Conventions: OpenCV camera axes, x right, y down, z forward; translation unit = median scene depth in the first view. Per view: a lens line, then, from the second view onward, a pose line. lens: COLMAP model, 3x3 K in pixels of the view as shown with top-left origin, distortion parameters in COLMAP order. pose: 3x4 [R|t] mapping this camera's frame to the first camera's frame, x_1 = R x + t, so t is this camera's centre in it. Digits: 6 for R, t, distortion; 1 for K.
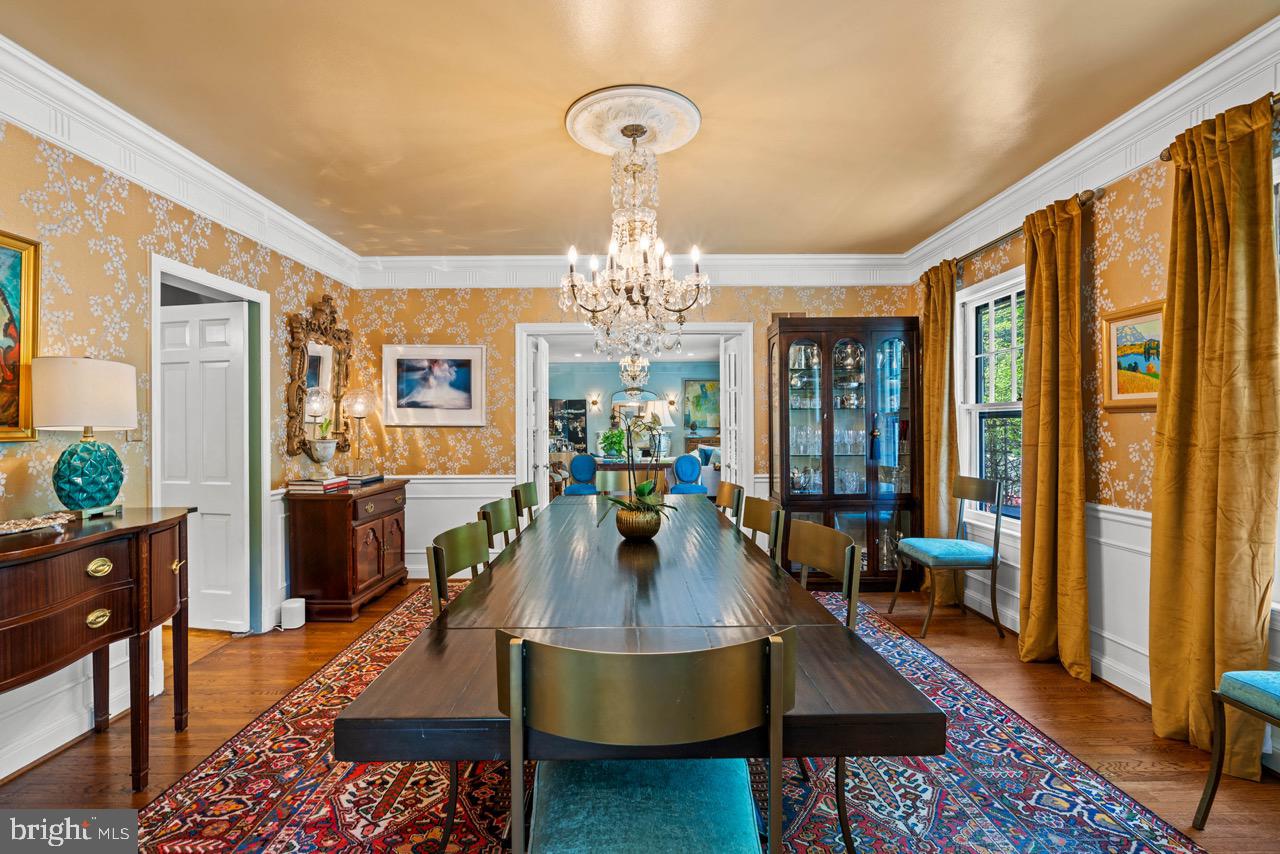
lens RADIAL K [[575.5, 0, 641.0], [0, 575.5, 426.8], [0, 0, 1]] dist [0.003523, 0.000043]
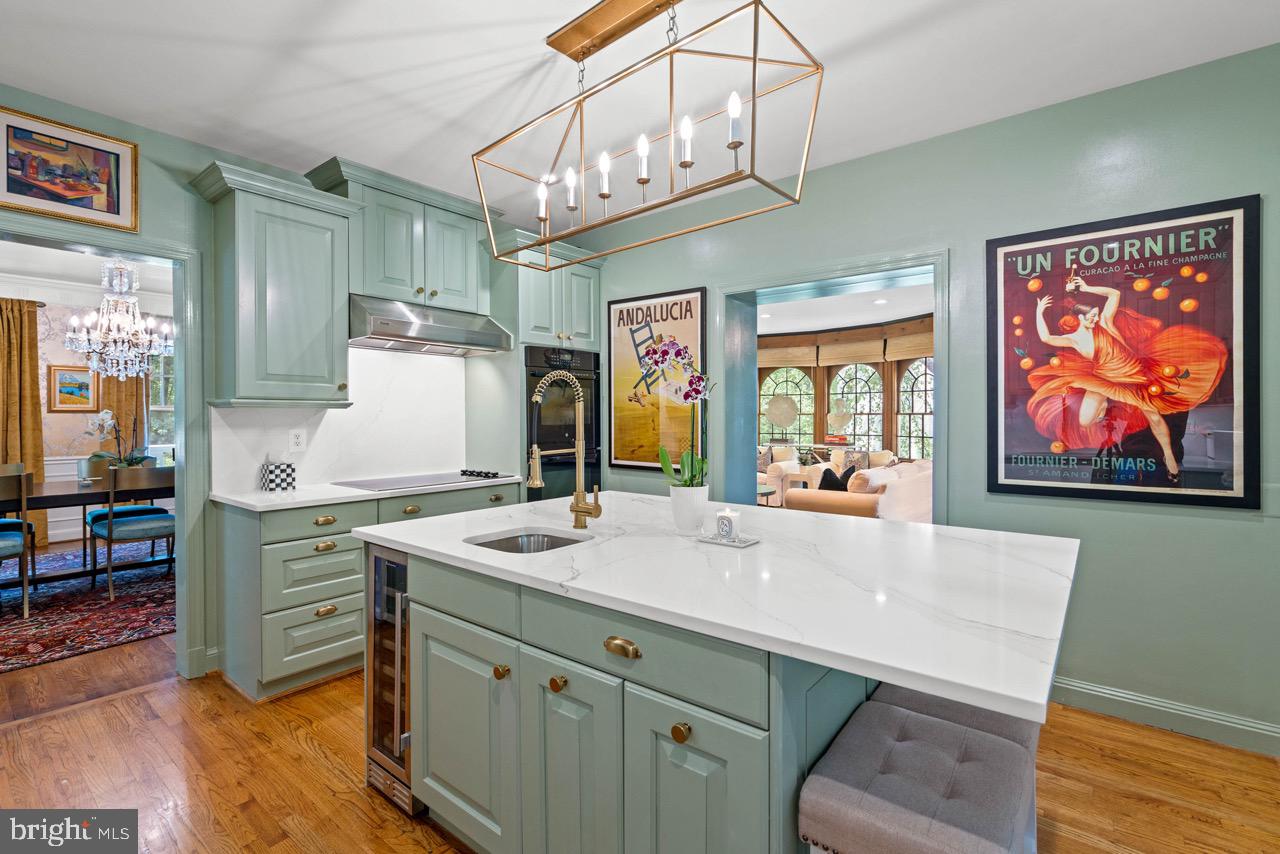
lens RADIAL K [[575.5, 0, 639.9], [0, 575.5, 425.2], [0, 0, 1]] dist [0.003523, 0.000043]
pose [[-0.761788, 0.000278, 0.647826, -1.971034], [0.004053, 0.999982, 0.004338, 0.015468], [-0.647814, 0.005930, -0.761776, 1.146468]]
